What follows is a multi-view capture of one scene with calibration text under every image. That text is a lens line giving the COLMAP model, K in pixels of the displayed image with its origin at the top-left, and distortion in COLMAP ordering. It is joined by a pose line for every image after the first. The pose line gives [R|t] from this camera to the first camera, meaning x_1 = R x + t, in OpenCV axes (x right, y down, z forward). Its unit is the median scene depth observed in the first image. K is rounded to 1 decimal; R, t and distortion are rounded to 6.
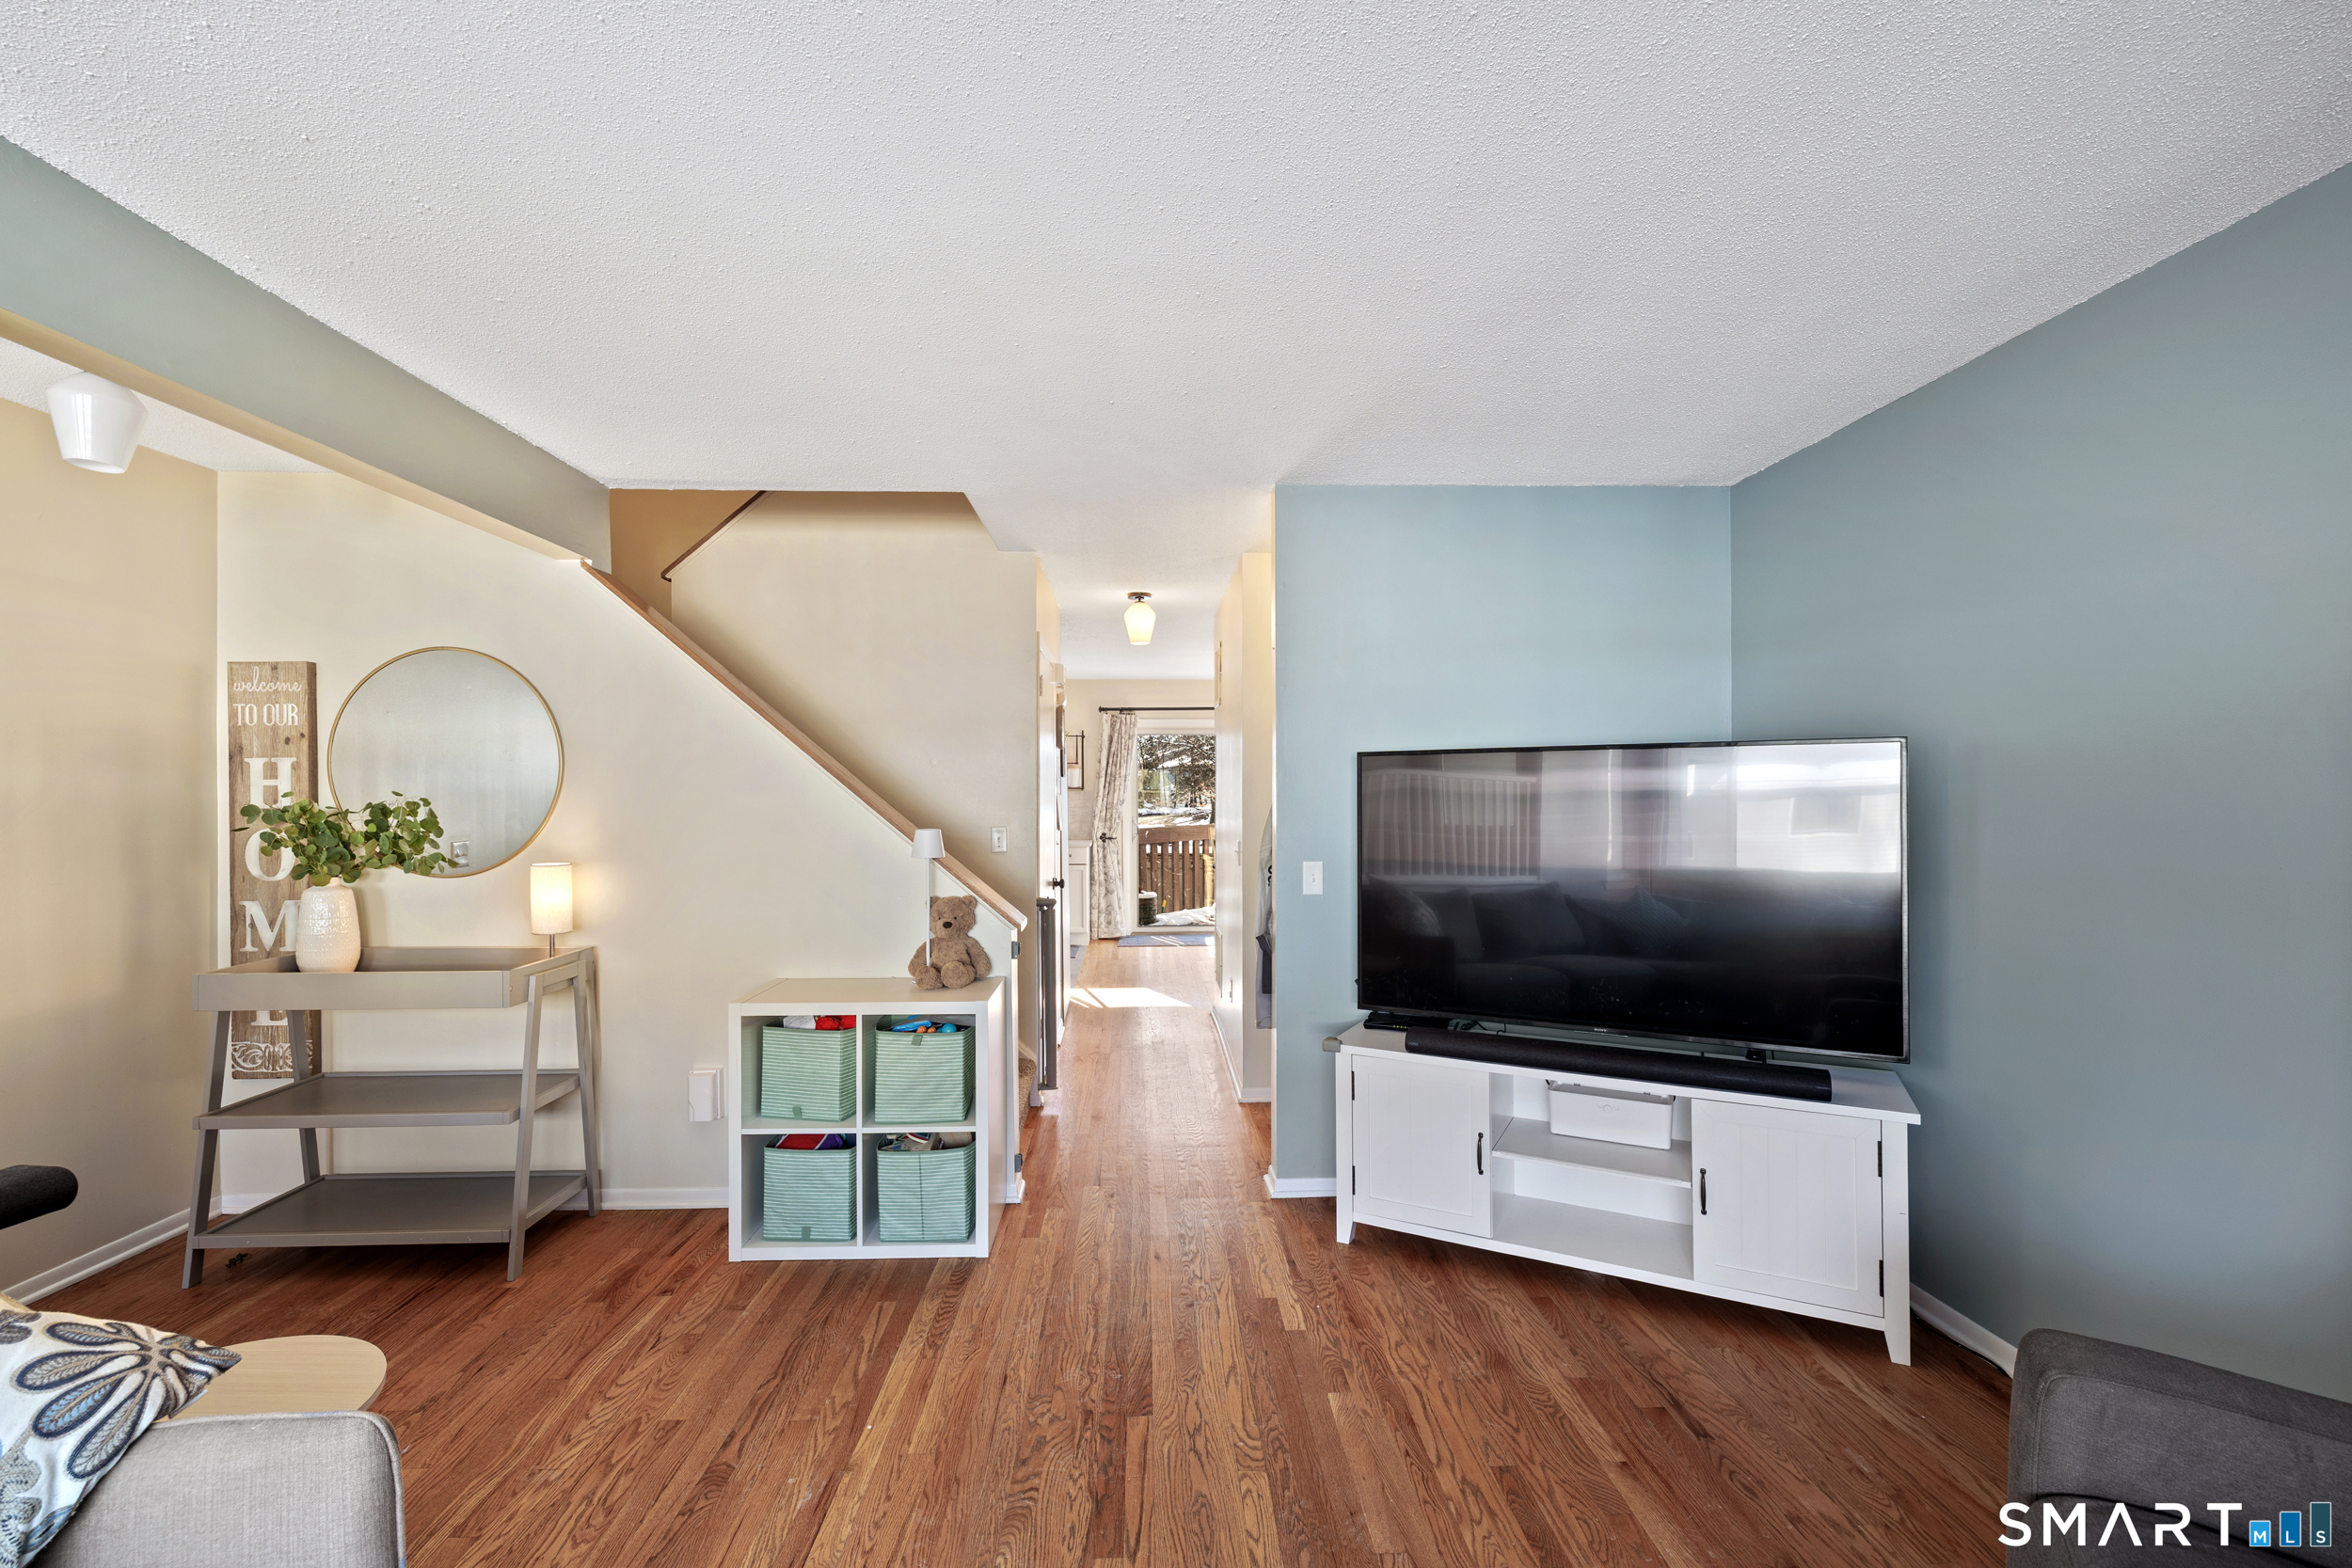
lens RADIAL K [[988.6, 0, 1176.5], [0, 988.6, 790.4], [0, 0, 1]] dist [0.000431, 0.000100]
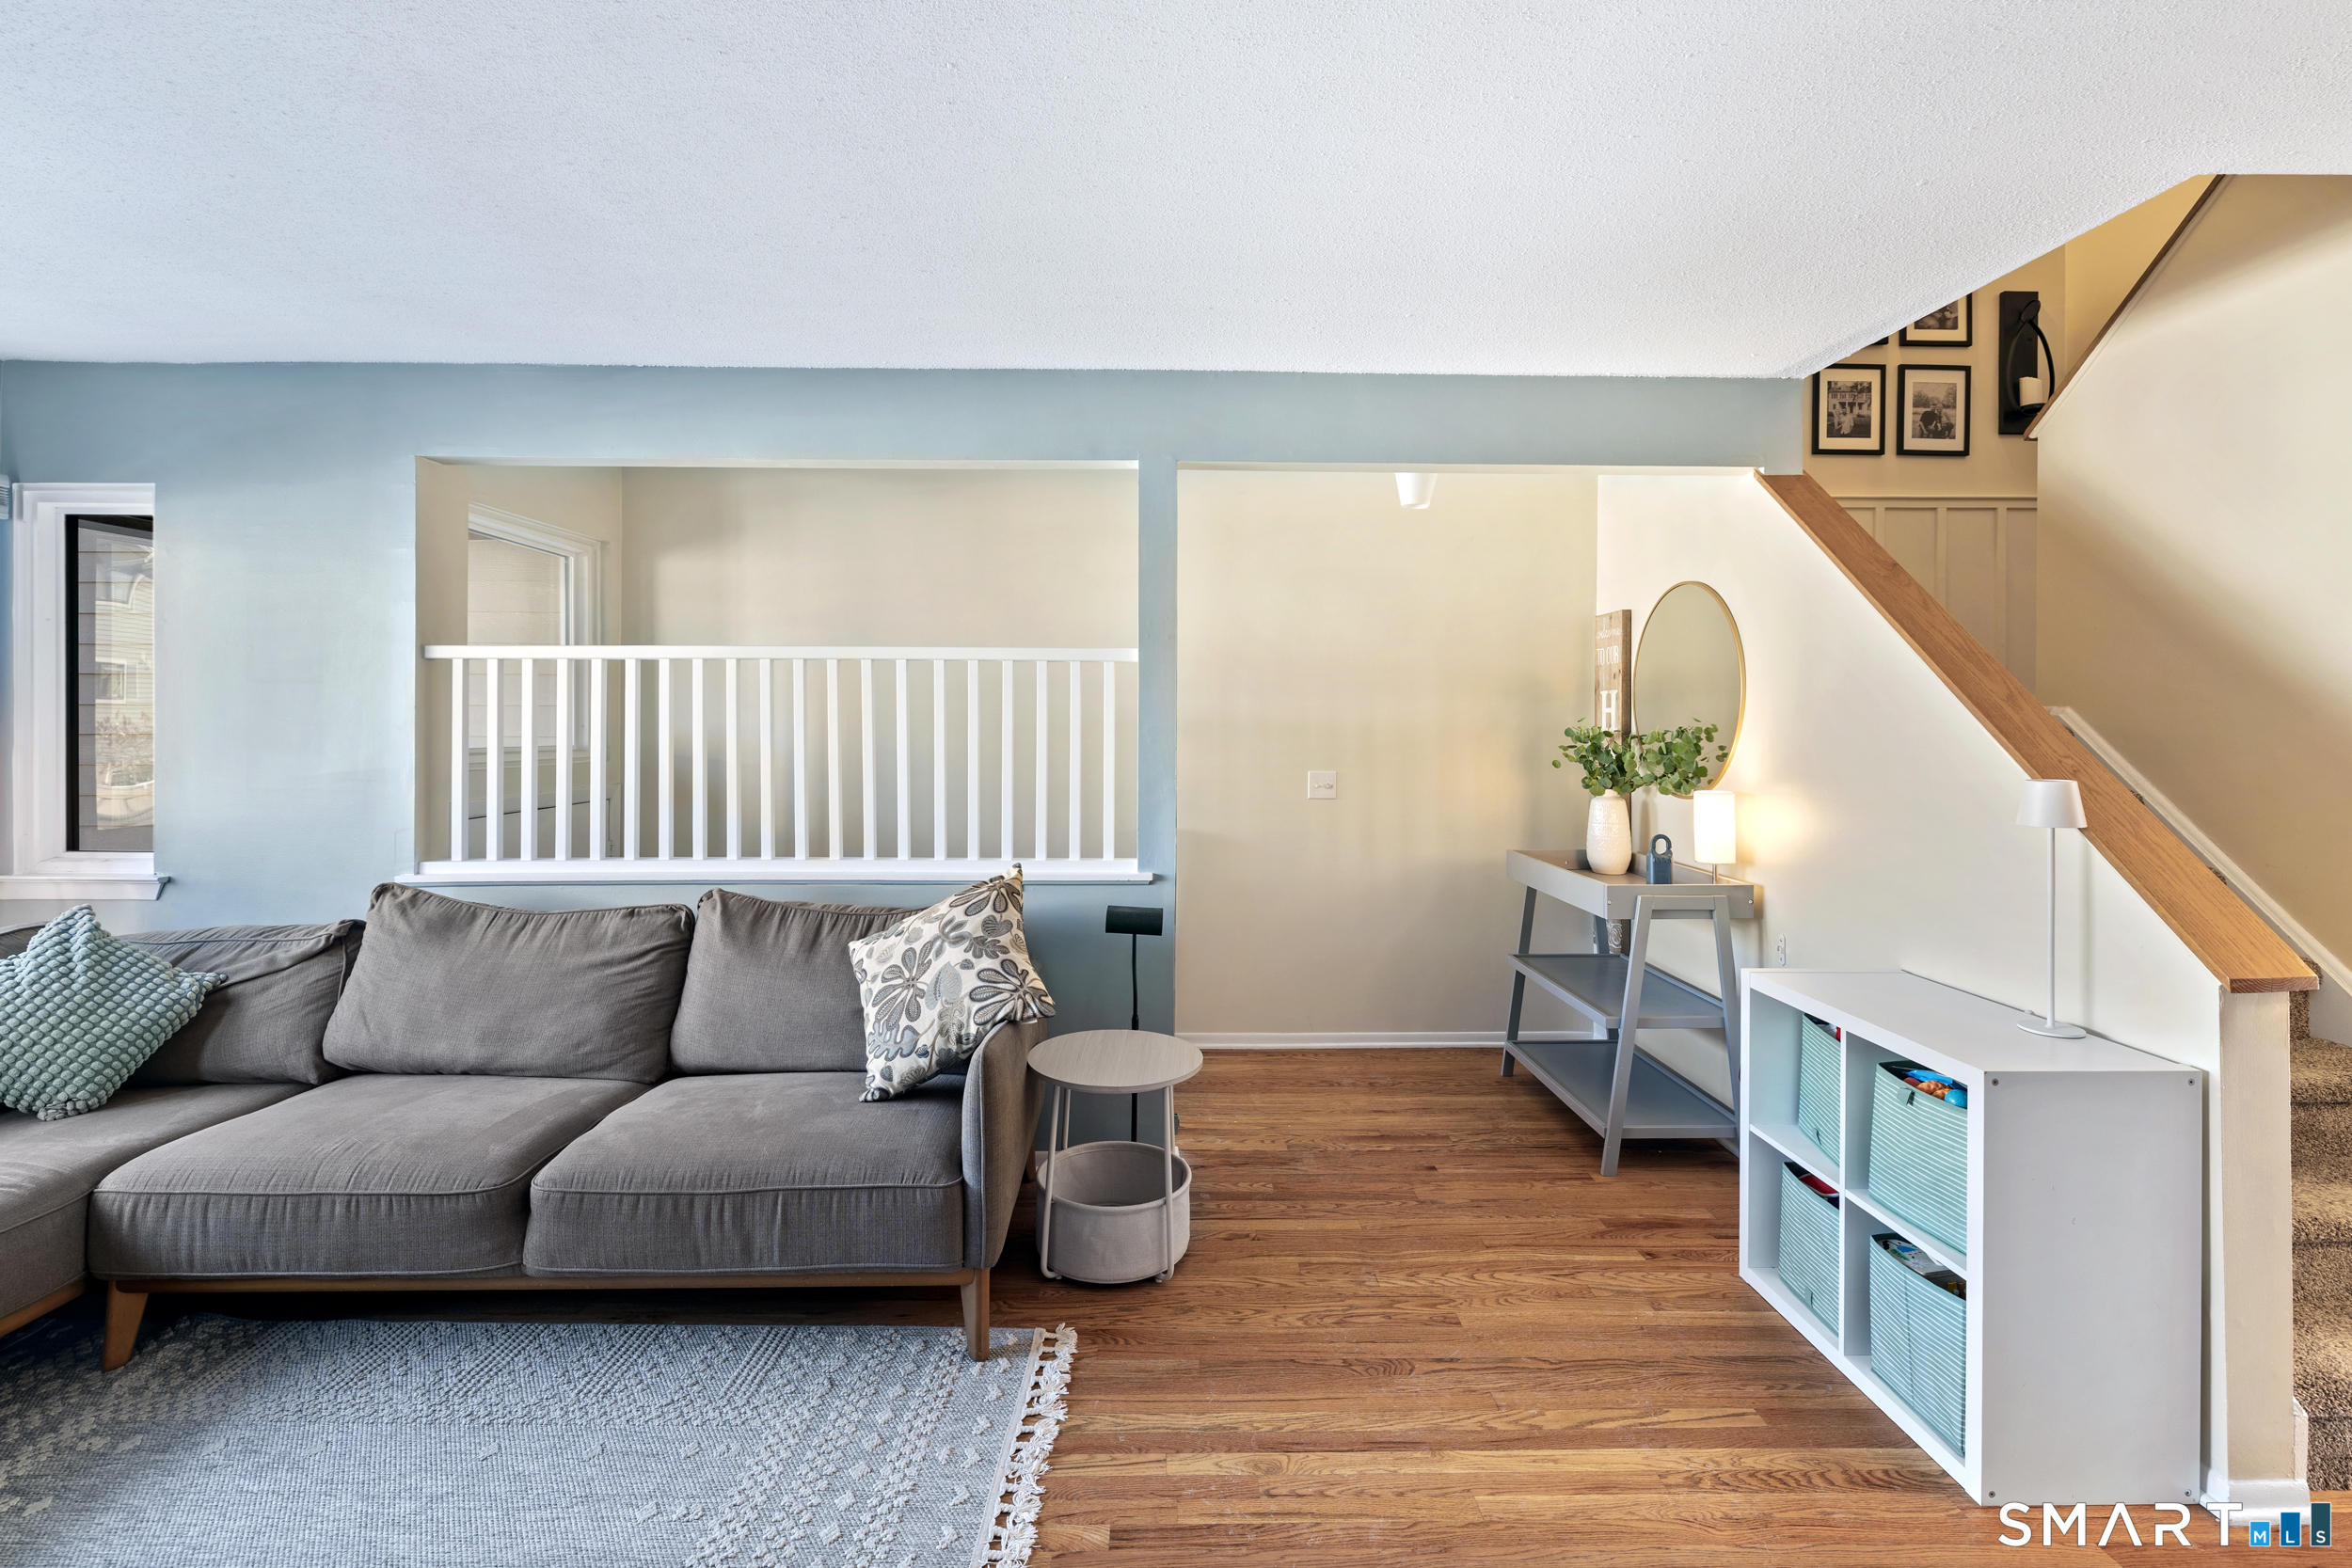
lens RADIAL K [[1037.0, 0, 1174.7], [0, 1037.0, 716.4], [0, 0, 1]] dist [-0.001738, -0.000229]
pose [[-0.008854, -0.001562, -0.999960, 0.487682], [-0.002076, 0.999997, -0.001544, 0.003363], [0.999959, 0.002062, -0.008857, 0.590014]]
